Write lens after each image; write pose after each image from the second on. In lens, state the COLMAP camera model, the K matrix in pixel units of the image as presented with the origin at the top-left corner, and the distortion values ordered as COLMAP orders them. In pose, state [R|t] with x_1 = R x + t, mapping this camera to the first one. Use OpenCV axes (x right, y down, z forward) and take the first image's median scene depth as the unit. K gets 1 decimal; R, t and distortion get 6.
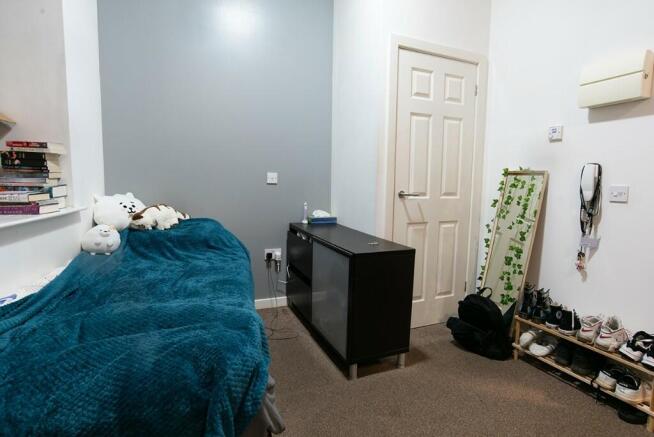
lens RADIAL K [[339.6, 0, 327.0], [0, 339.6, 218.5], [0, 0, 1]] dist [-0.053268, 0.021874]
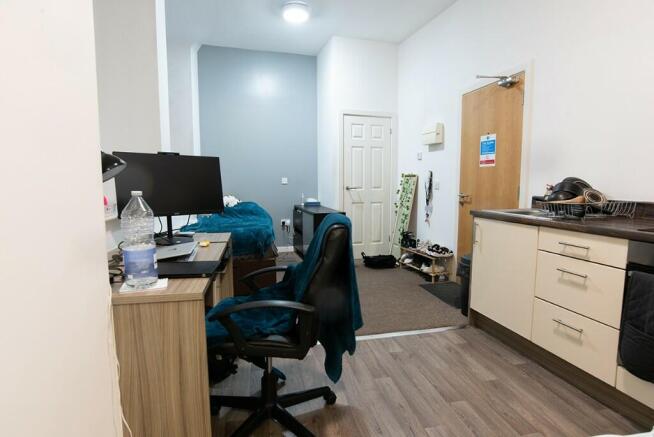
lens RADIAL K [[339.6, 0, 327.0], [0, 339.6, 218.5], [0, 0, 1]] dist [-0.053268, 0.021874]
pose [[0.995975, -0.009472, -0.089127, 0.274558], [0.009447, 0.999955, -0.000692, 0.106513], [0.089130, -0.000152, 0.996020, -0.975433]]
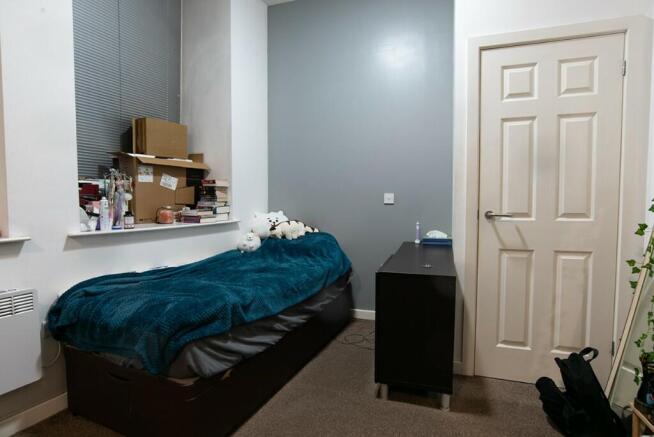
lens RADIAL K [[339.6, 0, 327.0], [0, 339.6, 218.5], [0, 0, 1]] dist [-0.053268, 0.021874]
pose [[0.743561, 0.018392, -0.668415, 0.483498], [-0.058160, 0.997612, -0.037248, -0.006389], [0.666134, 0.066571, 0.742855, 0.095361]]
